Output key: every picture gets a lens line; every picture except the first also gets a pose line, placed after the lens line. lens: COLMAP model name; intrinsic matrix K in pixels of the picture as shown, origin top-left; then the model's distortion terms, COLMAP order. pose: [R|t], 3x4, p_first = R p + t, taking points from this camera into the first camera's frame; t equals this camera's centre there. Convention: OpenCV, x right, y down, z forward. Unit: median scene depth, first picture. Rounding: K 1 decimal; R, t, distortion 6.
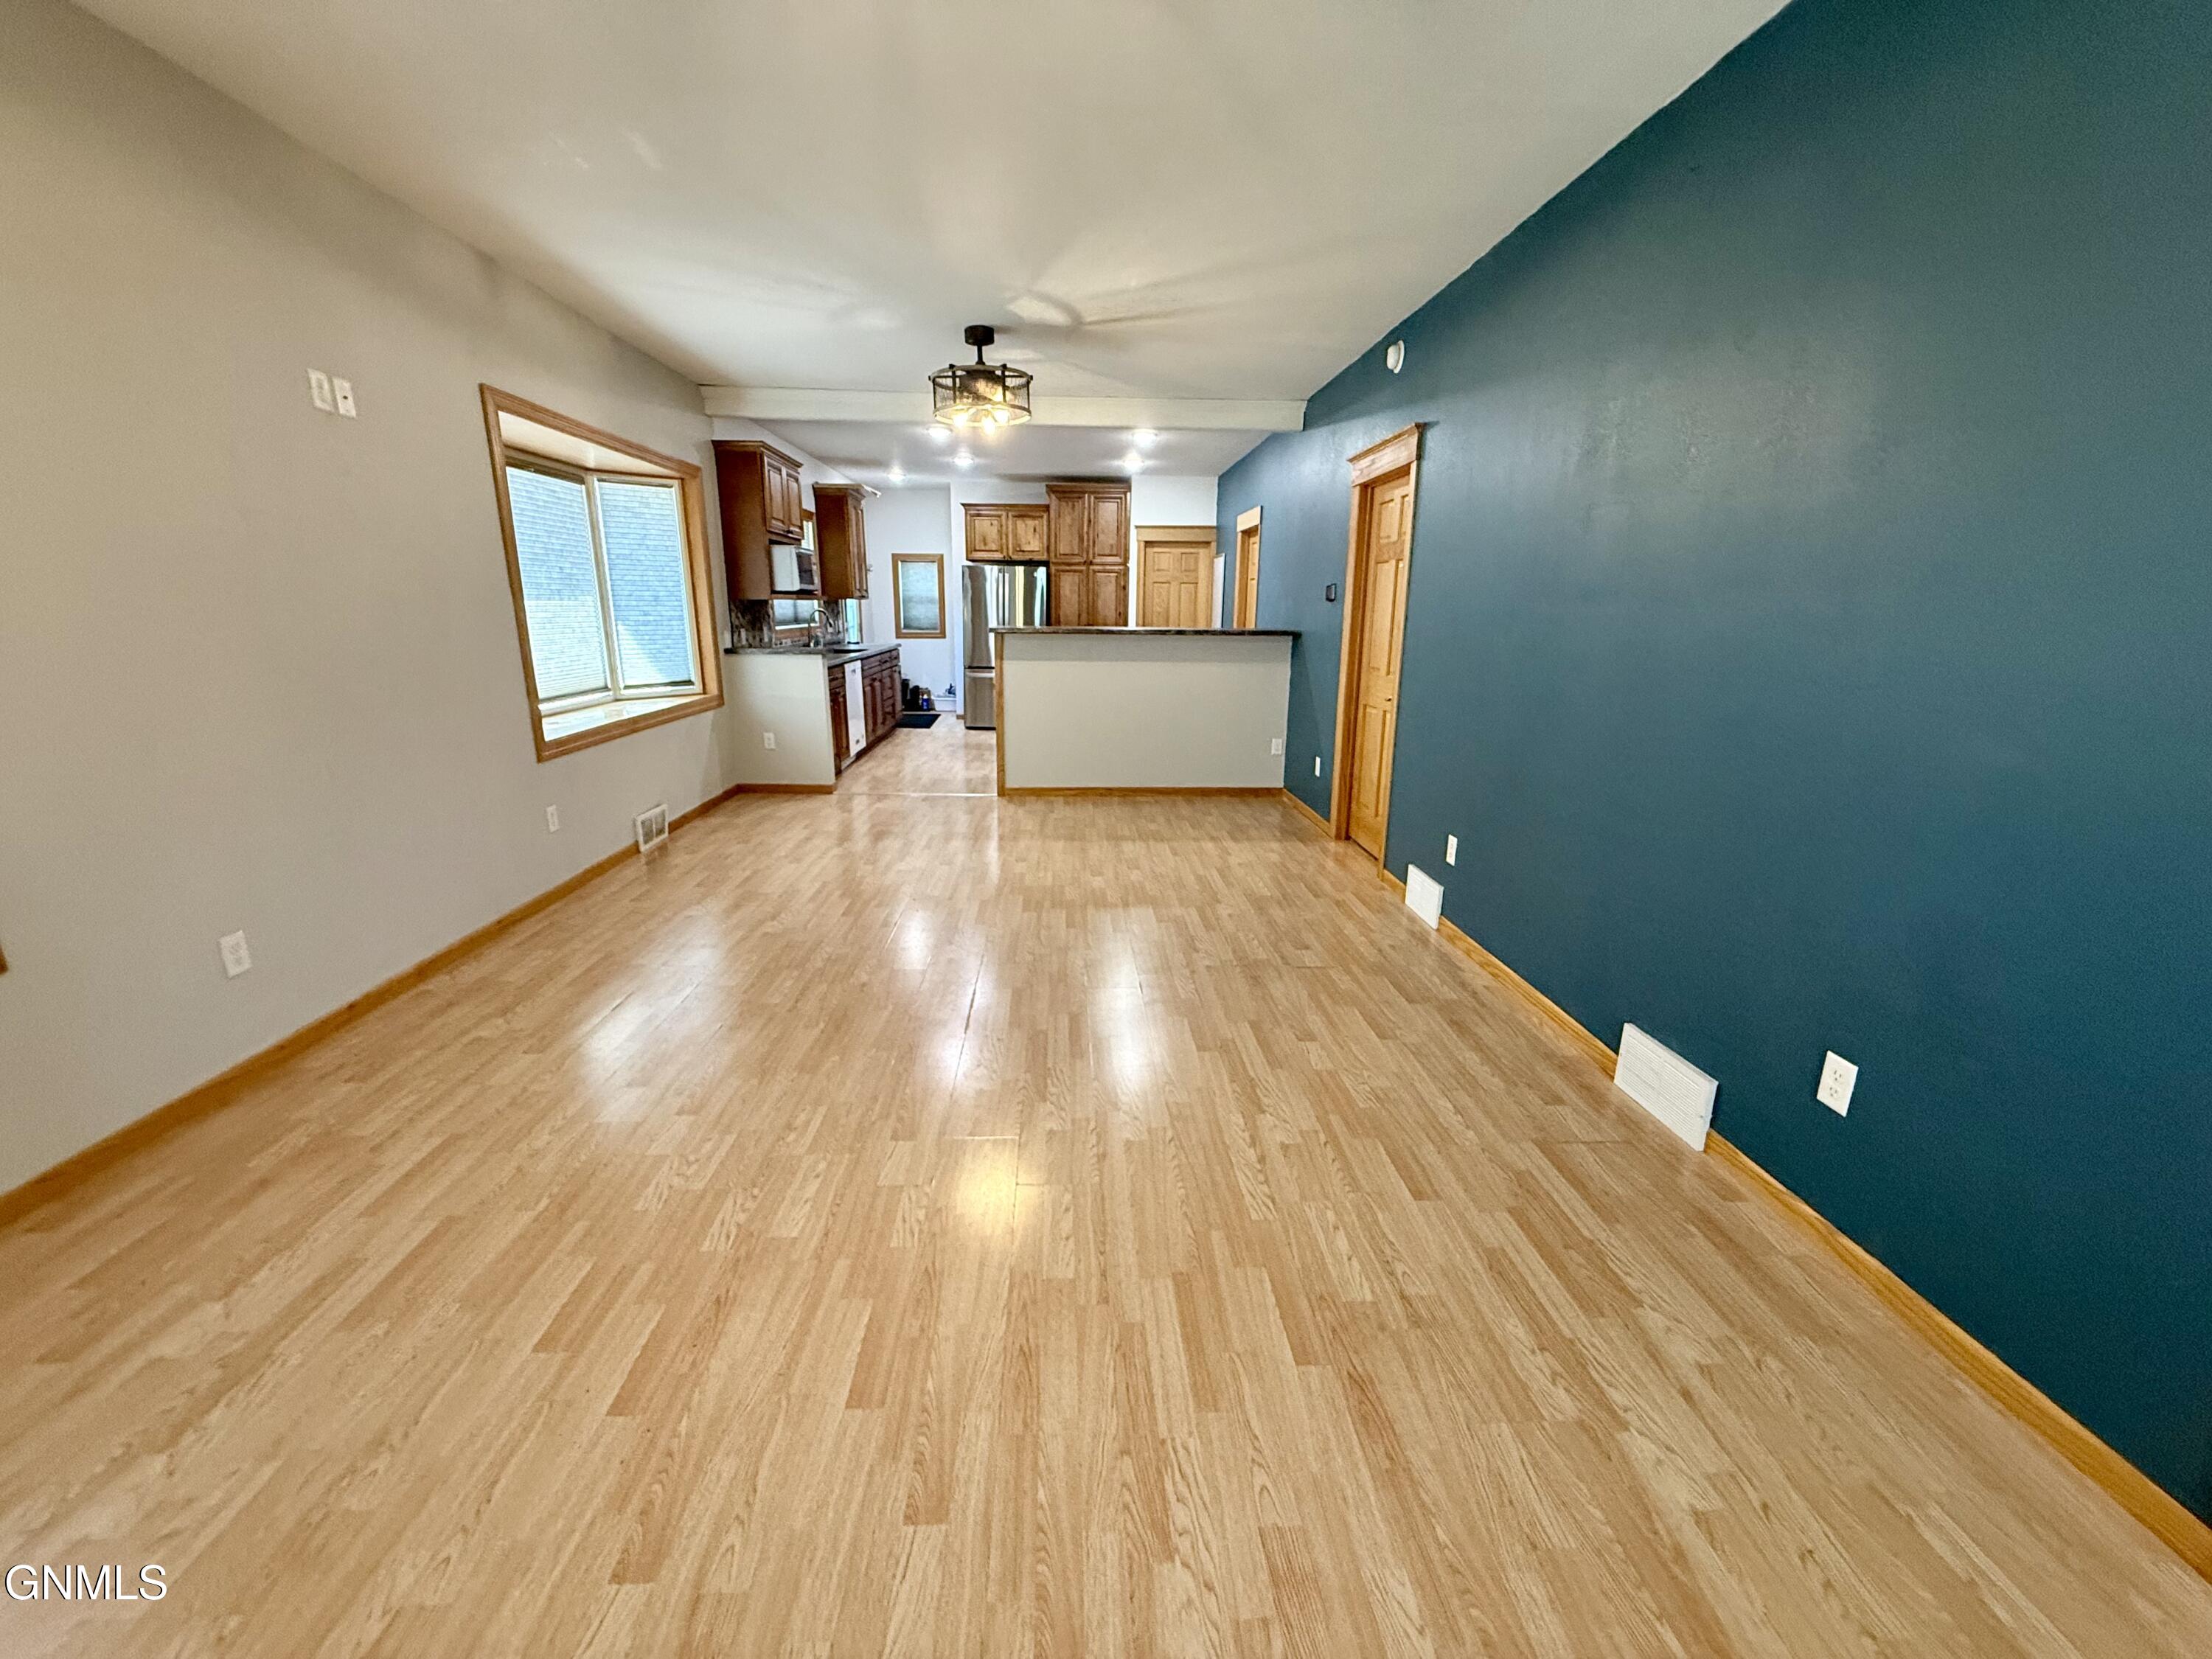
lens RADIAL K [[882.8, 0, 1100.1], [0, 882.8, 827.6], [0, 0, 1]] dist [-0.000254, 0.000460]
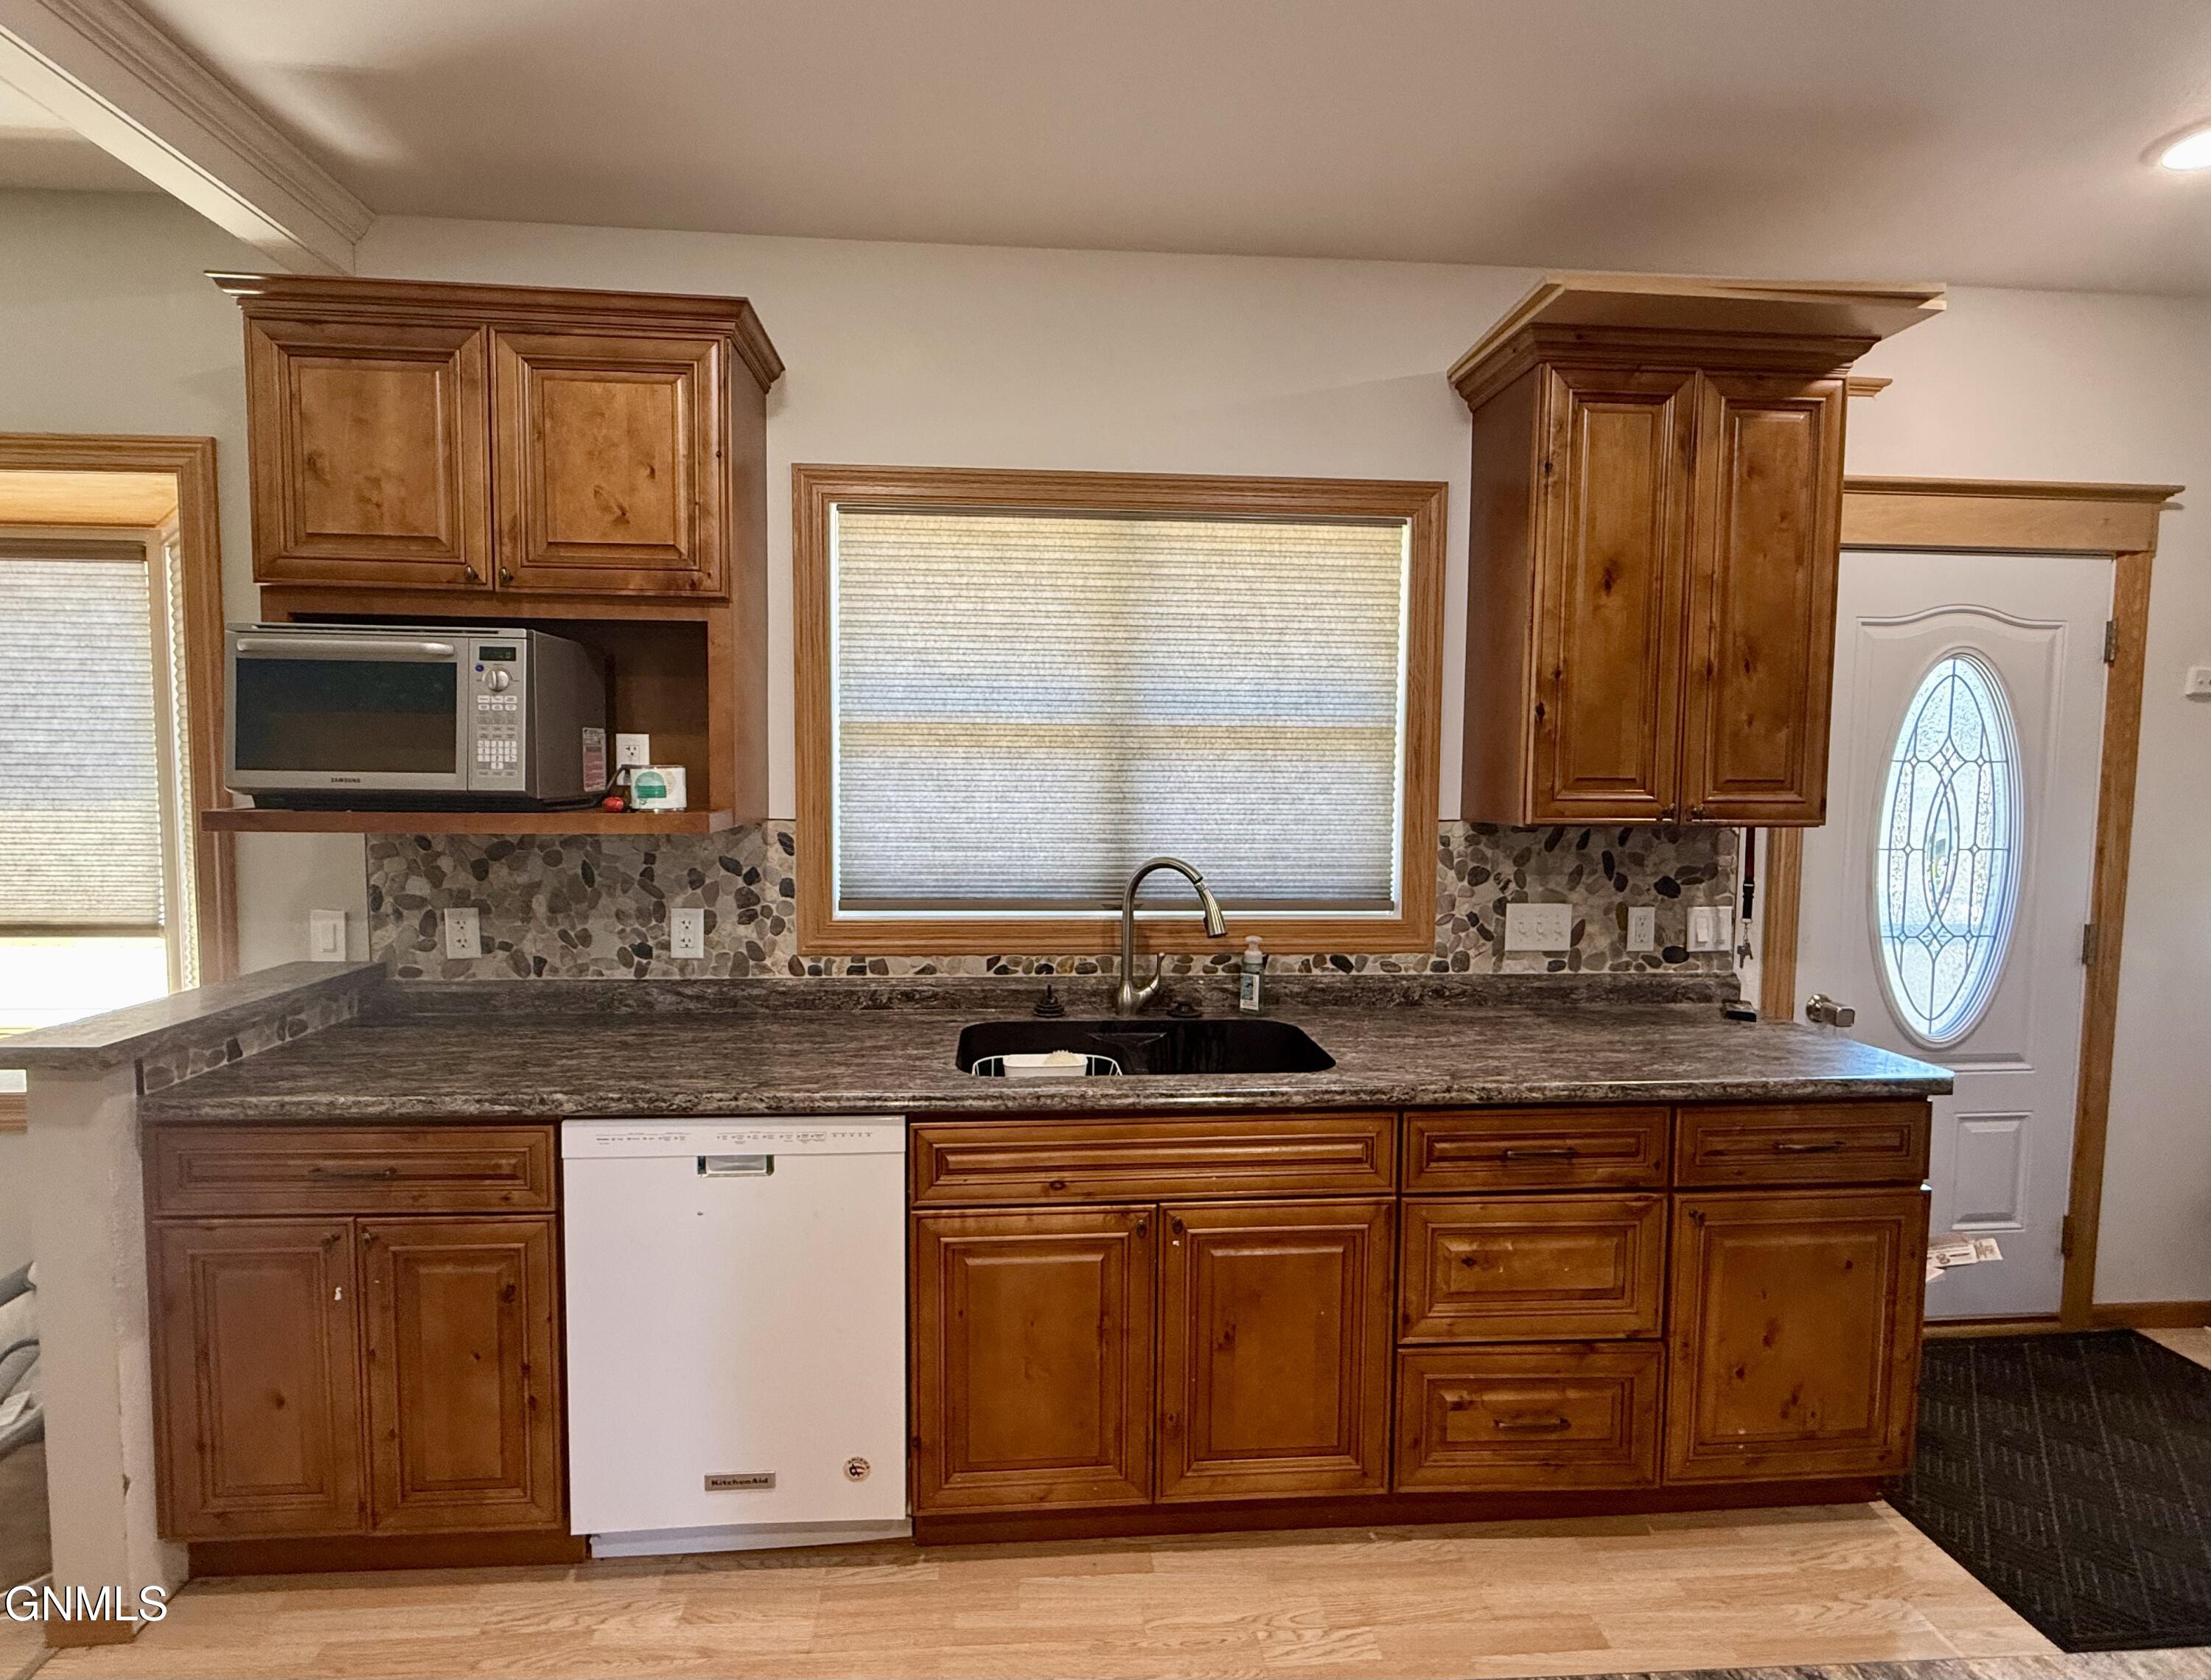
lens RADIAL K [[1002.8, 0, 1068.2], [0, 1002.8, 830.9], [0, 0, 1]] dist [-0.001198, 0.000275]
pose [[0.021783, 0.059925, -0.997965, -0.064415], [-0.255308, 0.965439, 0.052399, -0.431287], [0.966614, 0.253647, 0.036329, 1.575288]]
